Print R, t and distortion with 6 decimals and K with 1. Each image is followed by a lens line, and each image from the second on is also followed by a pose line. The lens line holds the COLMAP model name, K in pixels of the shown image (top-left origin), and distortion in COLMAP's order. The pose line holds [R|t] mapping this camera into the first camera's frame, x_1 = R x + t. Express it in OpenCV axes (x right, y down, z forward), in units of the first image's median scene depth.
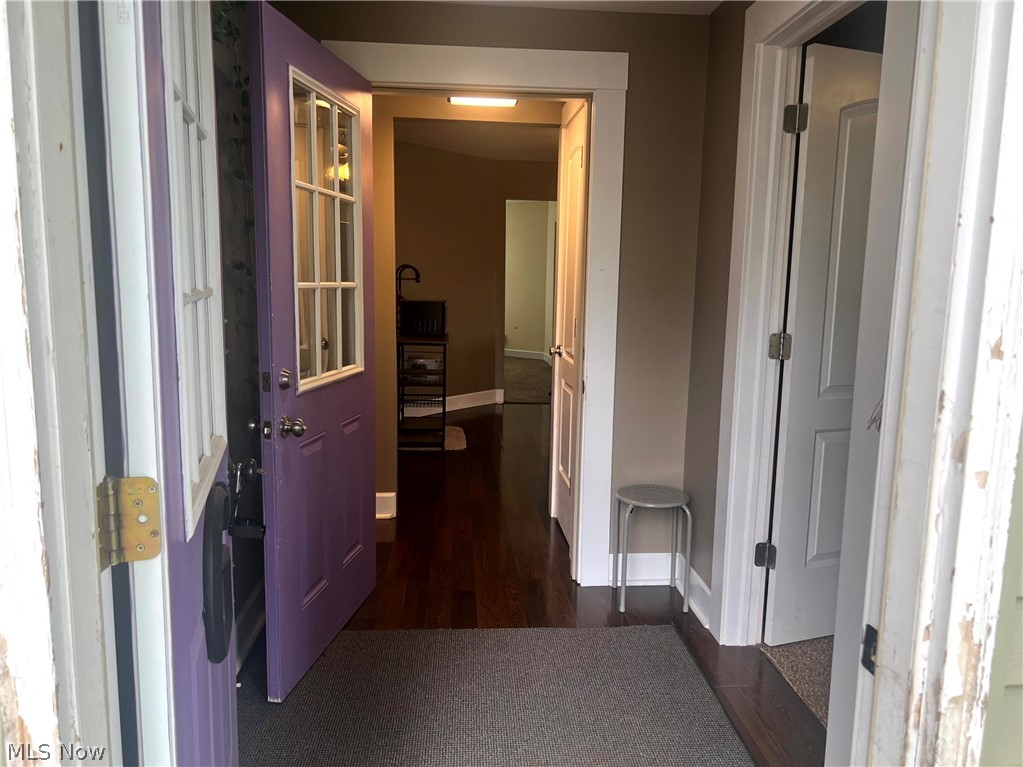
lens RADIAL K [[768.1, 0, 516.5], [0, 768.1, 378.3], [0, 0, 1]] dist [-0.000533, -0.007724]
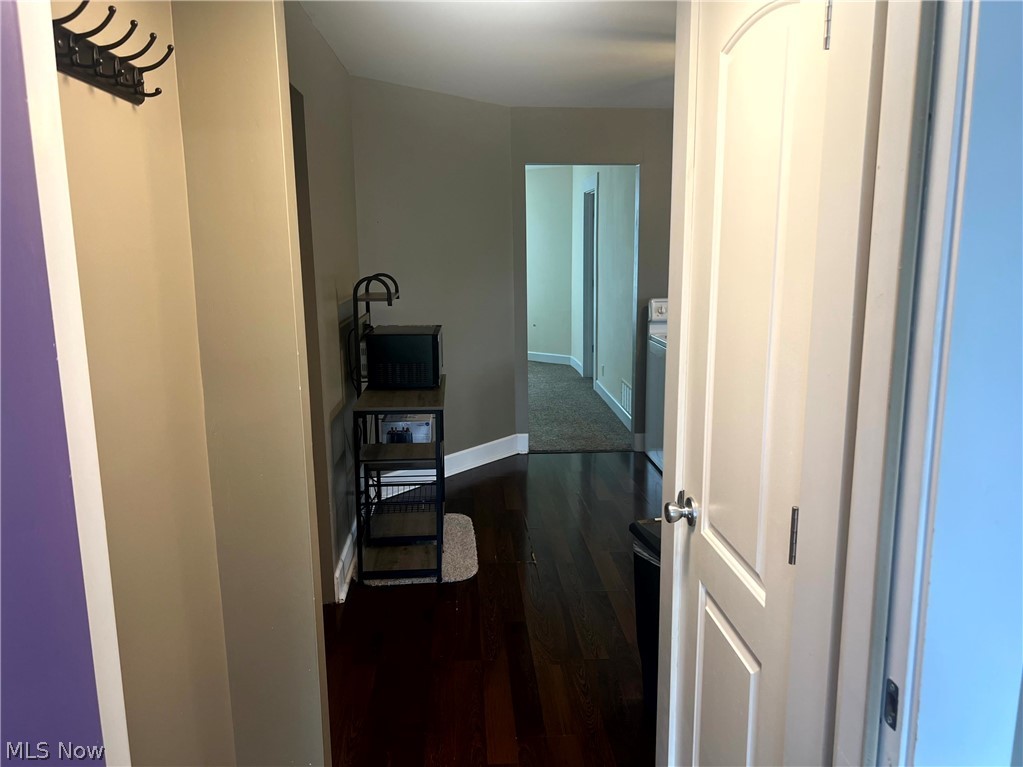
lens RADIAL K [[768.1, 0, 516.5], [0, 768.1, 378.3], [0, 0, 1]] dist [-0.000533, -0.007724]
pose [[0.999629, -0.022851, -0.014851, -0.019640], [0.023401, 0.999005, 0.037973, -0.079828], [0.013969, -0.038306, 0.999168, 0.360667]]
